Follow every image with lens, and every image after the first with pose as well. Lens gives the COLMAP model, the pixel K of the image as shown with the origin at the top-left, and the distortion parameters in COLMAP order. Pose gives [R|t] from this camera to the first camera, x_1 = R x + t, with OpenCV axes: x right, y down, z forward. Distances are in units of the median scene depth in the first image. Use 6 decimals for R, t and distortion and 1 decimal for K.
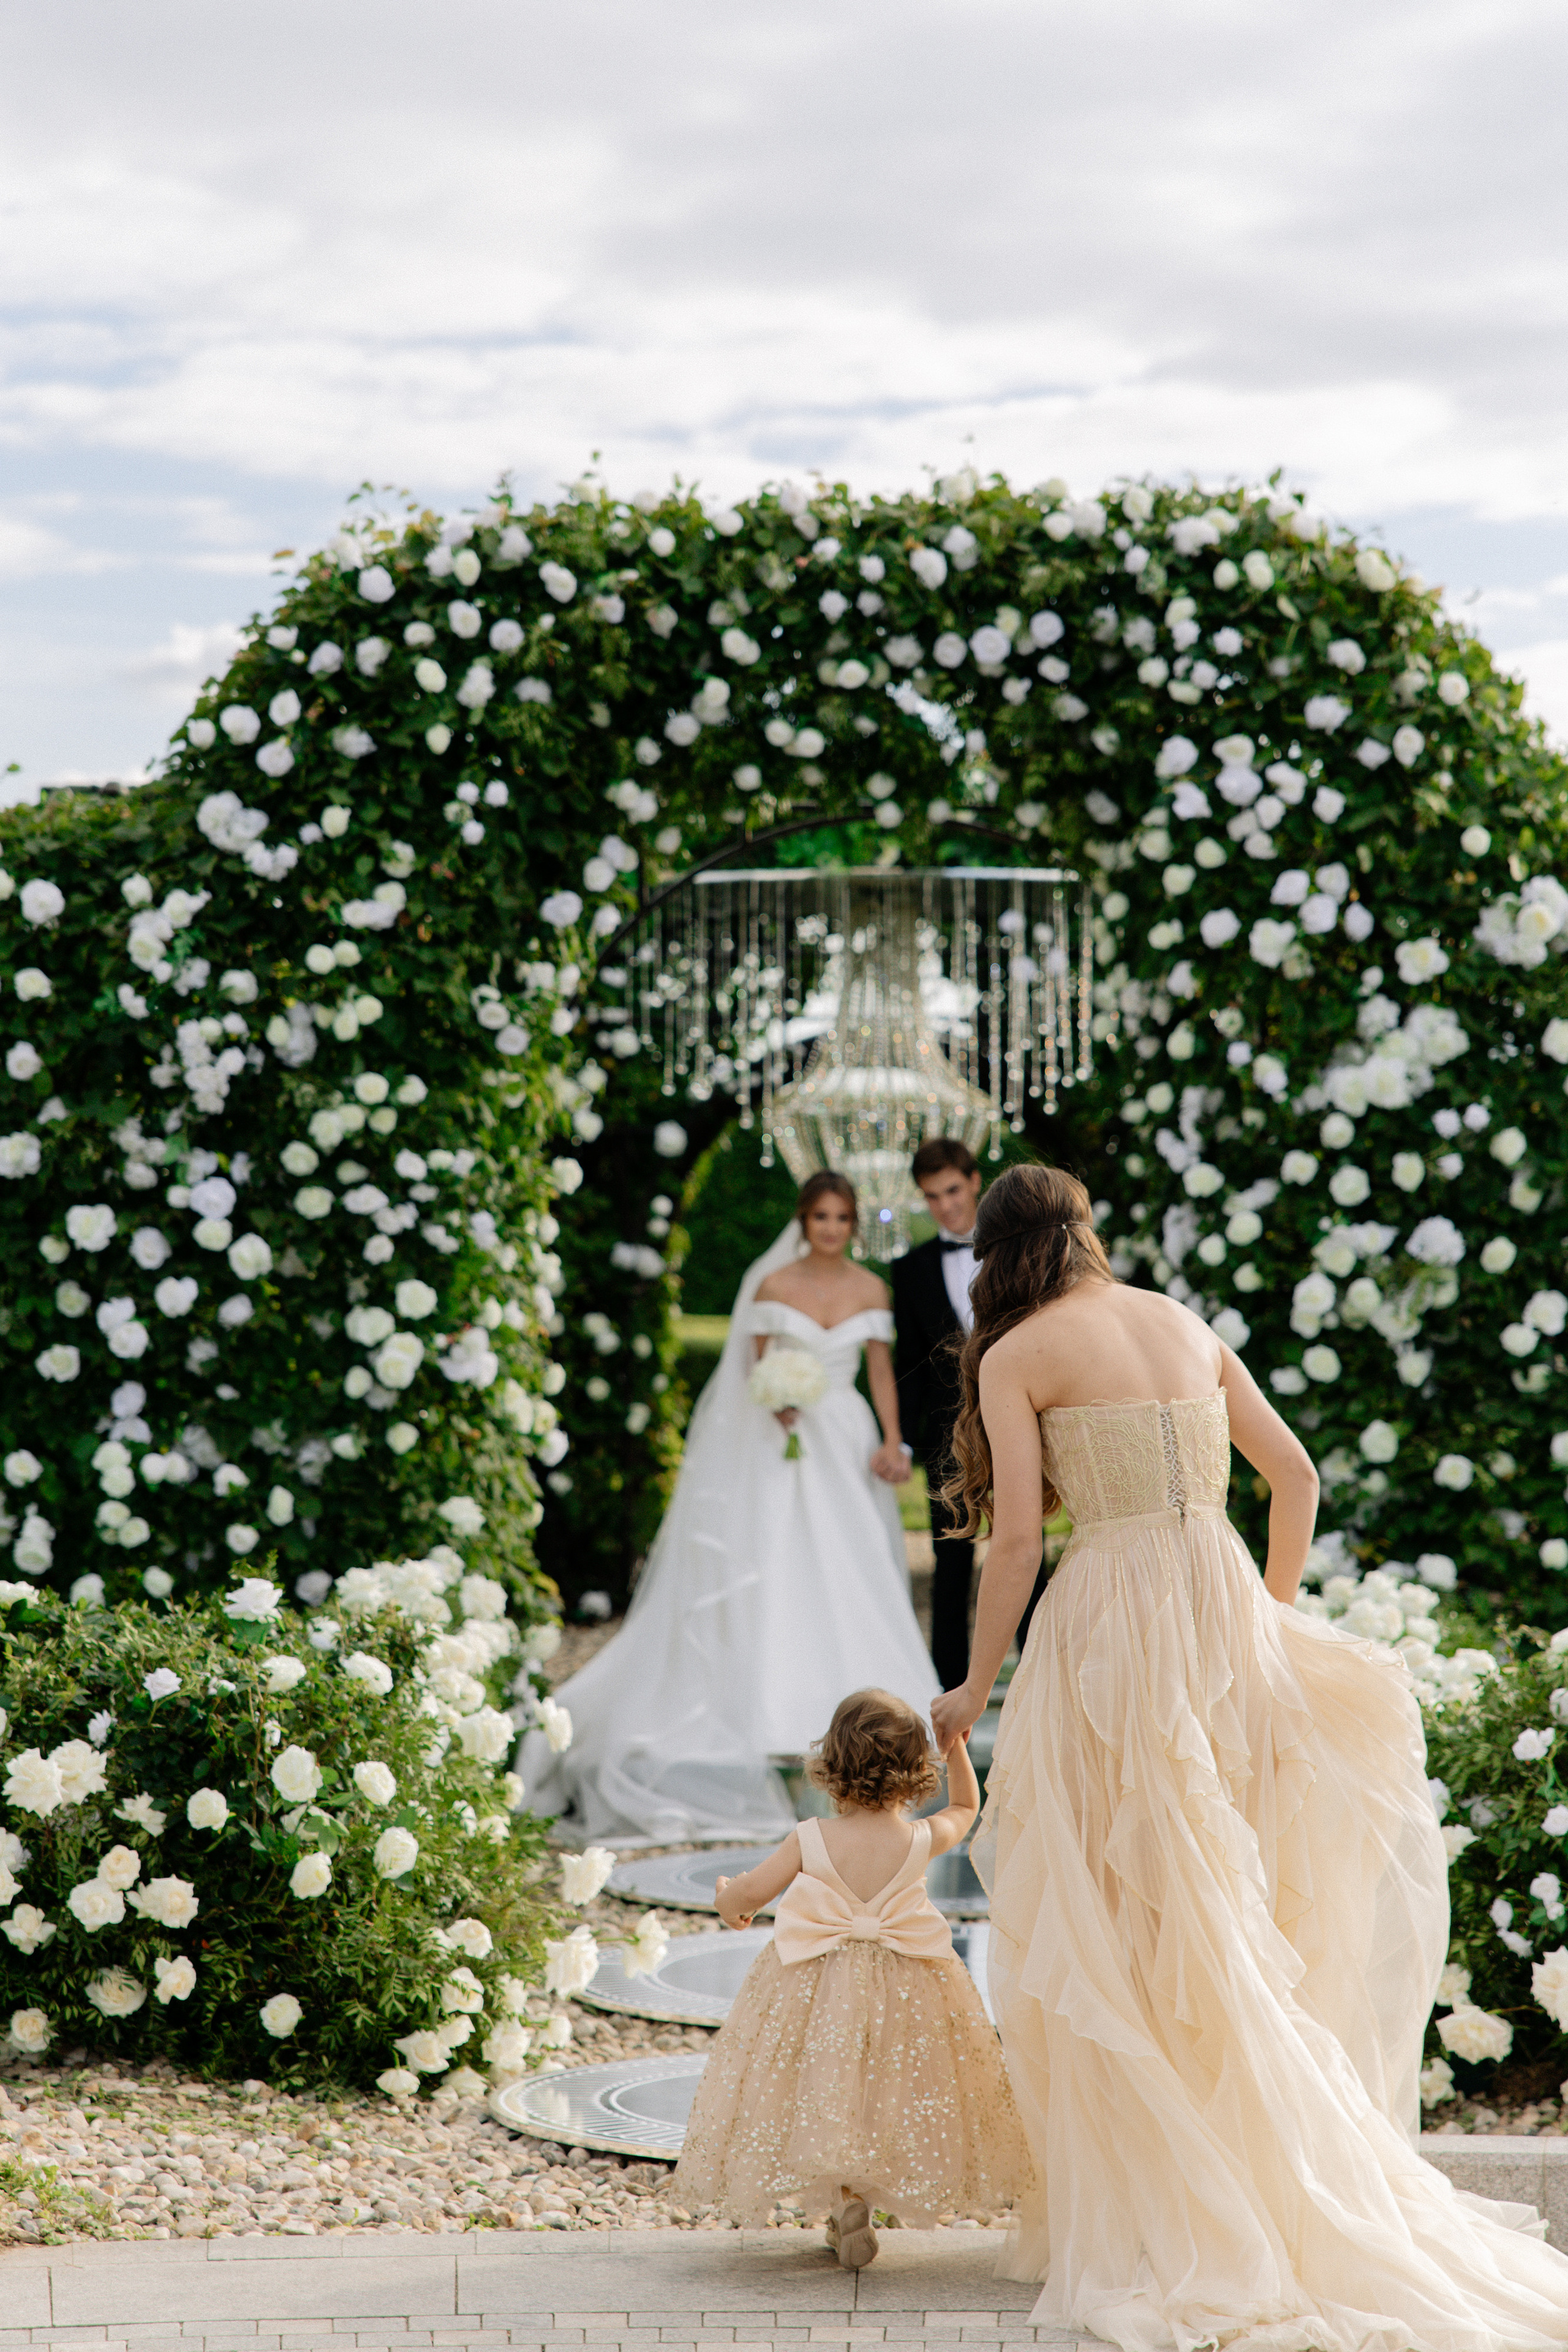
lens RADIAL K [[4764.4, 0, 797.1], [0, 4764.4, 1161.4], [0, 0, 1]] dist [0.034065, 0.260984]
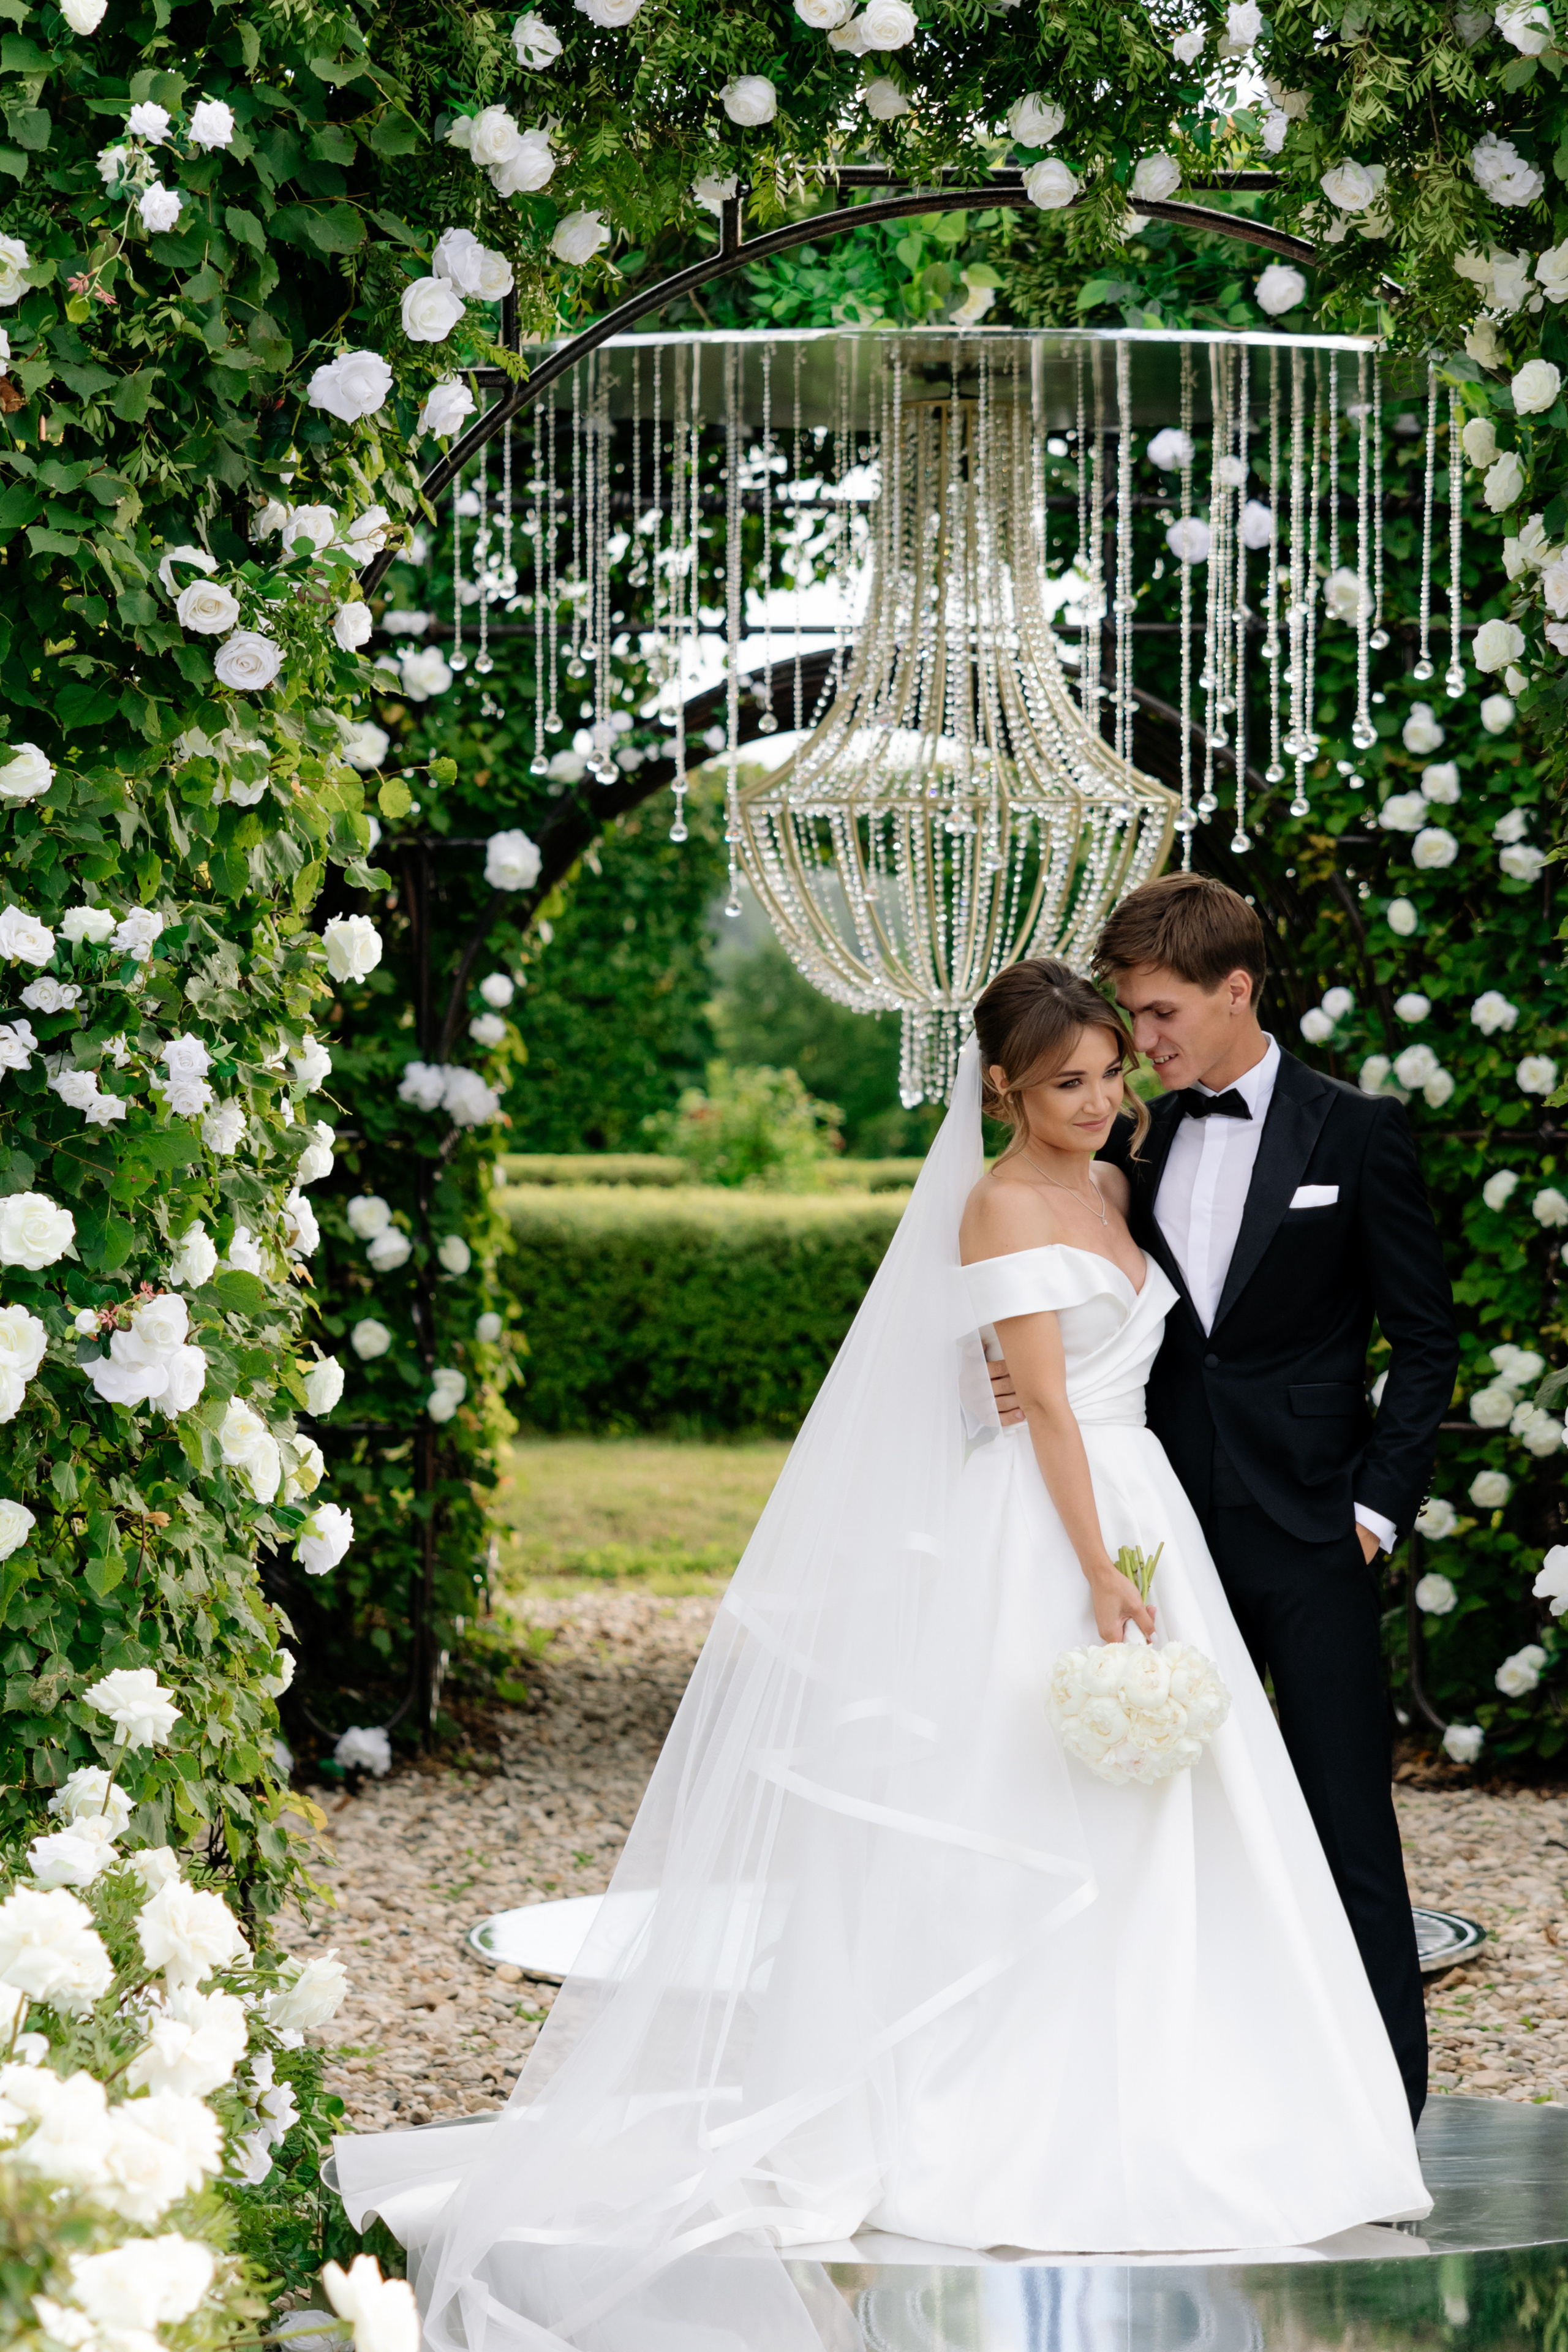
lens RADIAL K [[7643.1, 0, 784.0], [0, 7643.1, 1176.0], [0, 0, 1]] dist [0.008352, 0.521049]
pose [[0.999762, 0.005619, 0.021070, -0.023071], [-0.006454, 0.999187, 0.039783, -0.005819], [-0.020830, -0.039910, 0.998986, 0.262567]]
